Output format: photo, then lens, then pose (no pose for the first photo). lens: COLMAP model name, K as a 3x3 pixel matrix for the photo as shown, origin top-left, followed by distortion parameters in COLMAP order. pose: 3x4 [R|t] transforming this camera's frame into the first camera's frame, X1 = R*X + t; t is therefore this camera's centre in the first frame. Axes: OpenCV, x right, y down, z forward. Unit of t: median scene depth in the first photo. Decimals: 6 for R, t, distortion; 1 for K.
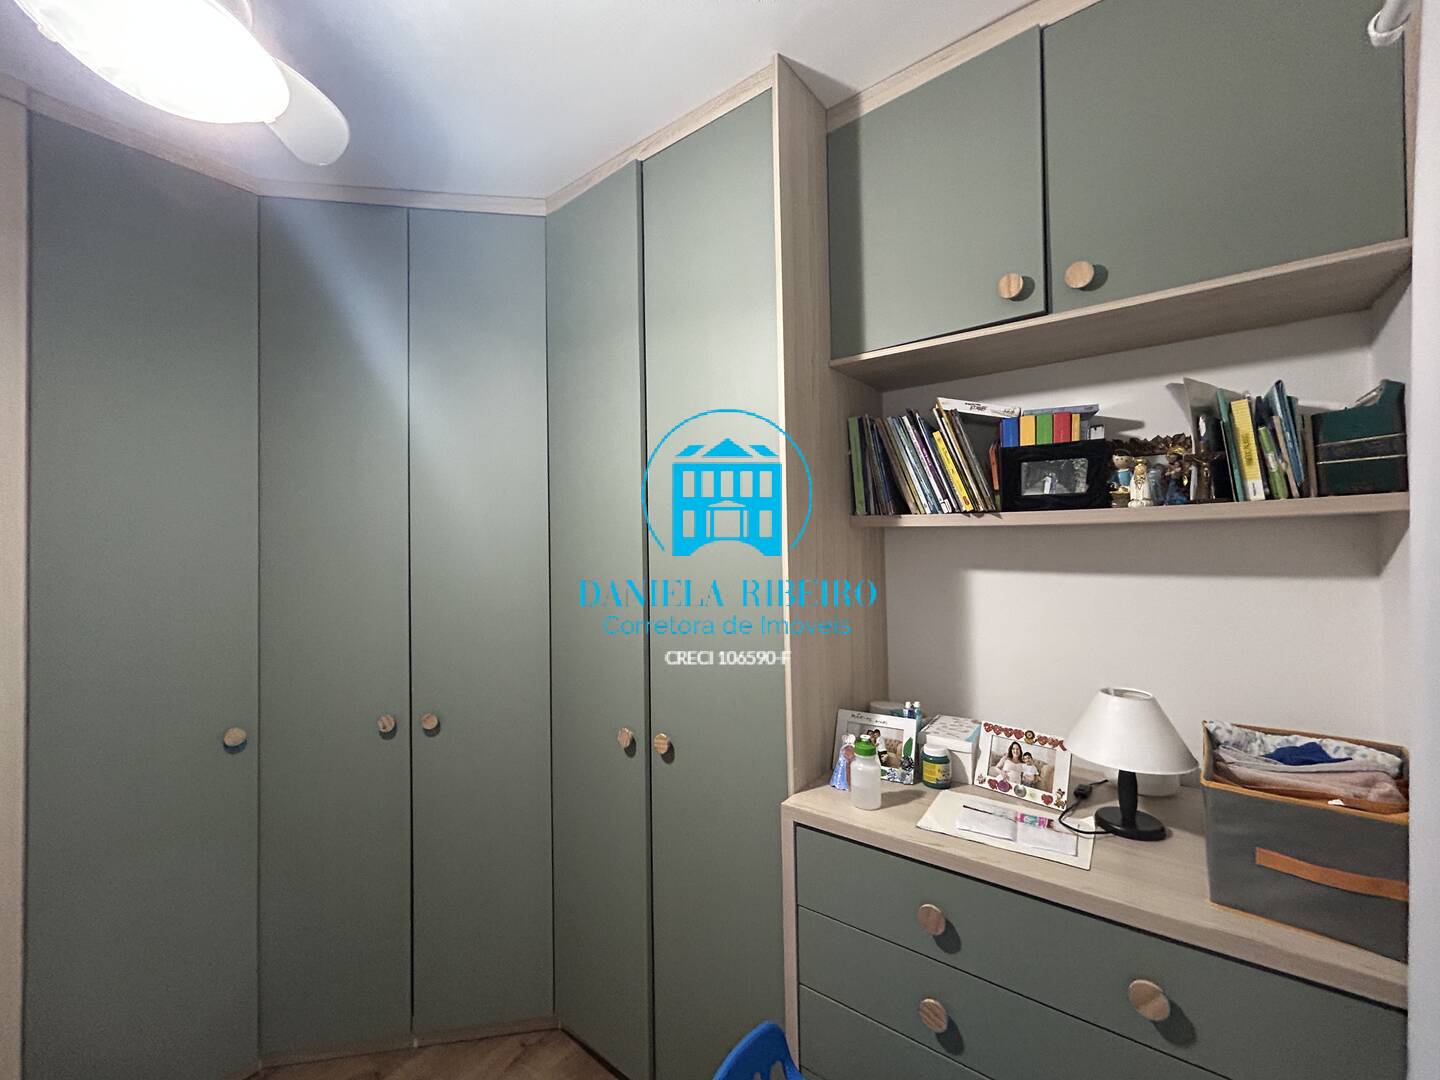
lens RADIAL K [[583.7, 0, 722.6], [0, 583.7, 539.3], [0, 0, 1]] dist [-0.000538, 0.000617]
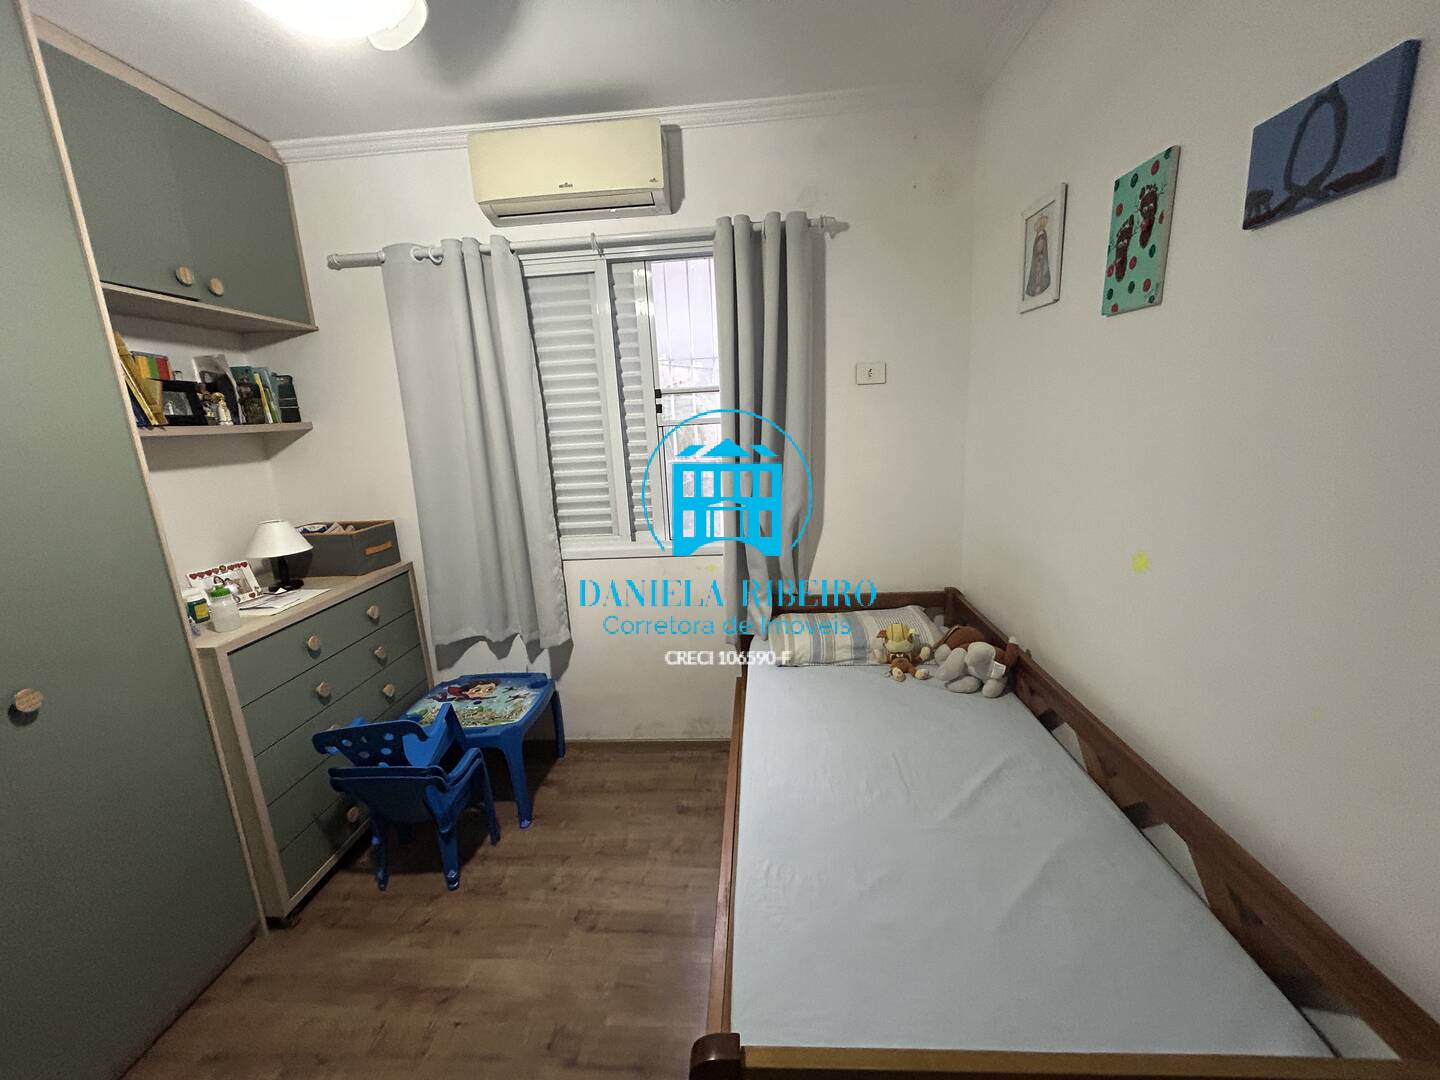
lens RADIAL K [[586.9, 0, 720.0], [0, 586.9, 540.0], [0, 0, 1]] dist [-0.011400, 0.009128]
pose [[-0.545637, -0.131009, 0.827718, -1.584011], [0.051365, 0.980619, 0.189070, 0.026707], [-0.836446, 0.145679, -0.528333, 0.714918]]
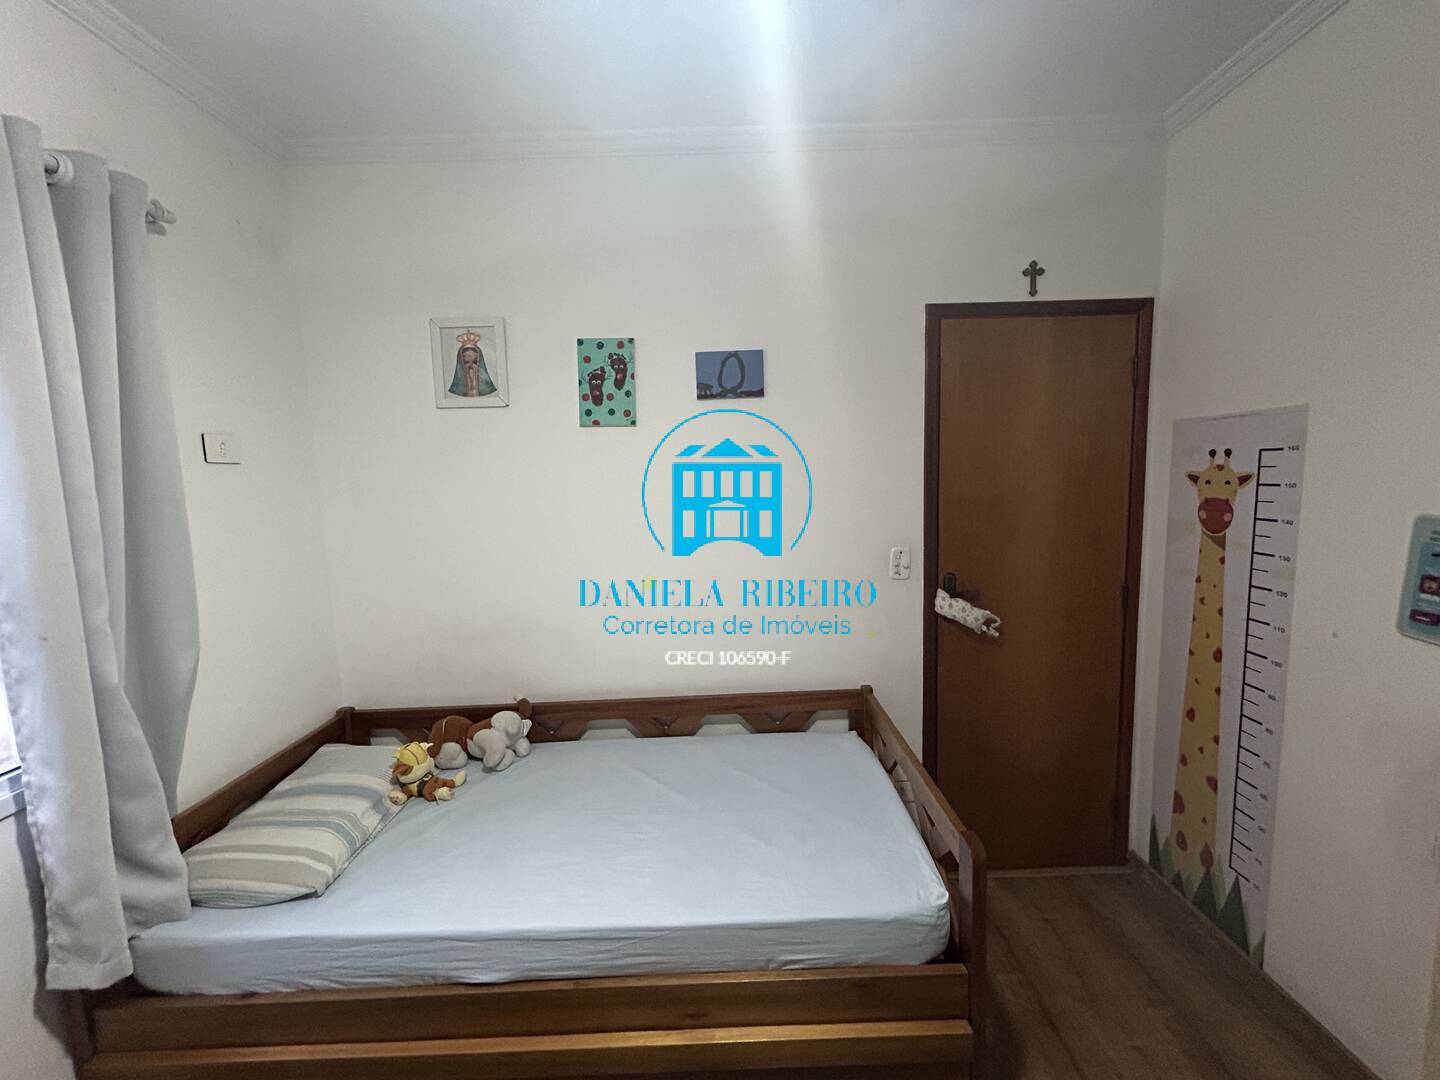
lens RADIAL K [[583.7, 0, 722.6], [0, 583.7, 539.3], [0, 0, 1]] dist [-0.000538, 0.000617]
pose [[-0.795426, 0.116230, -0.594801, -0.323866], [0.062224, 0.991913, 0.110619, 0.009773], [0.602849, 0.050978, -0.796225, 0.969777]]
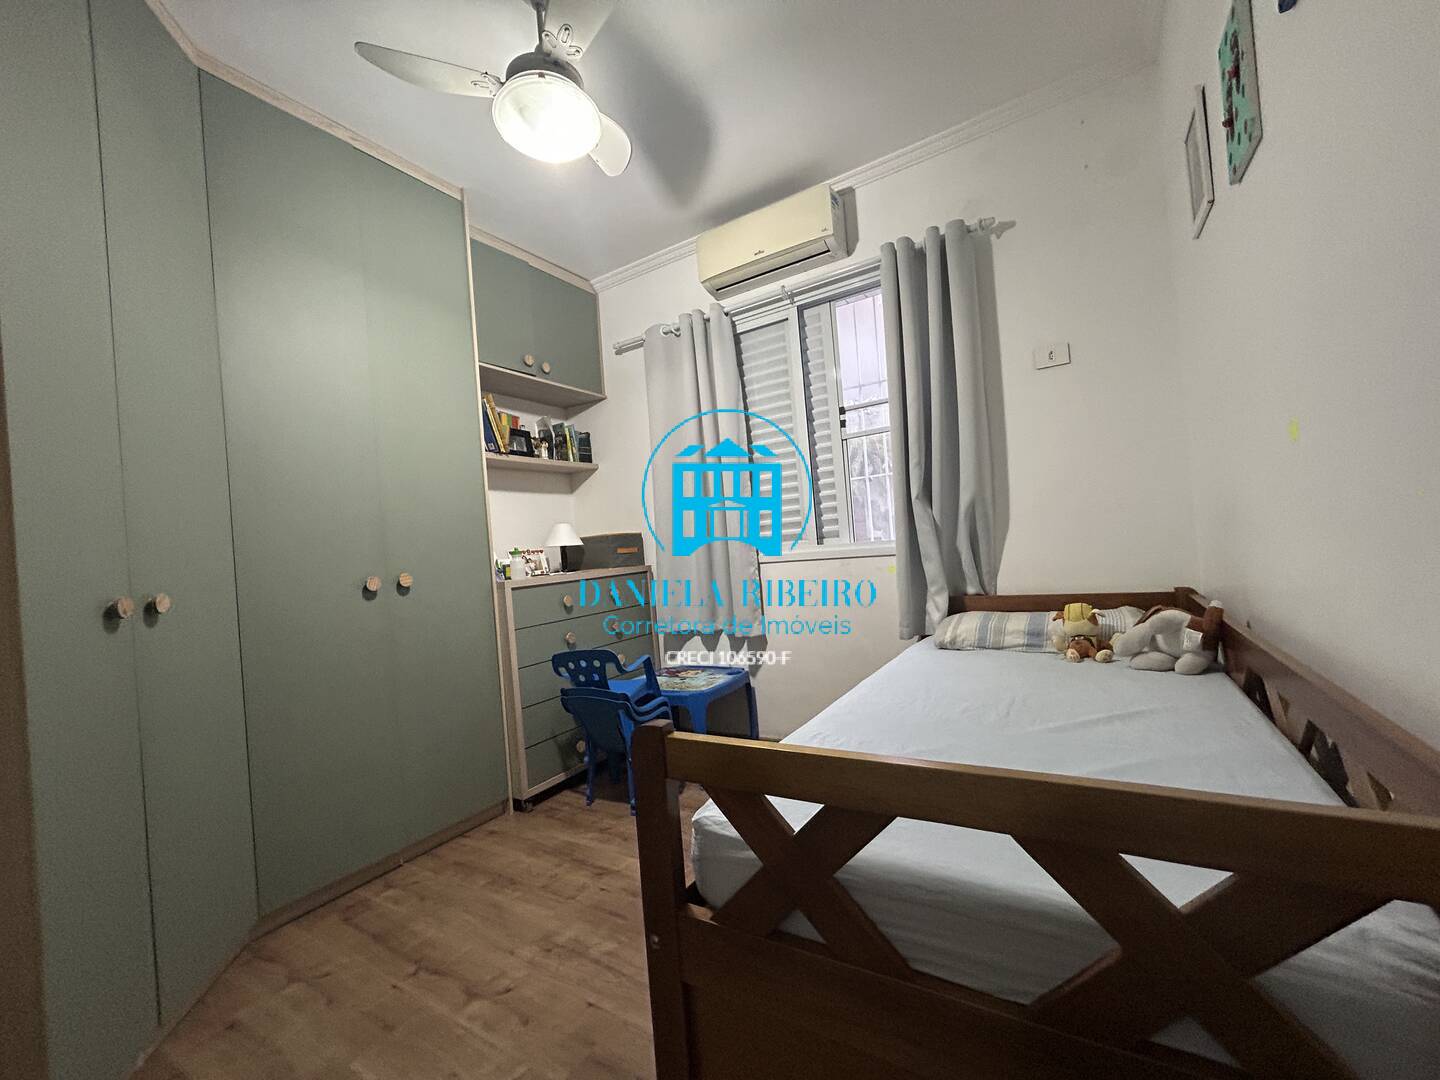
lens RADIAL K [[583.7, 0, 722.6], [0, 583.7, 539.3], [0, 0, 1]] dist [-0.000538, 0.000617]
pose [[-0.086983, 0.038289, 0.995474, -1.901583], [0.069260, 0.997076, -0.032299, 0.428264], [-0.993799, 0.066137, -0.089381, 0.450456]]
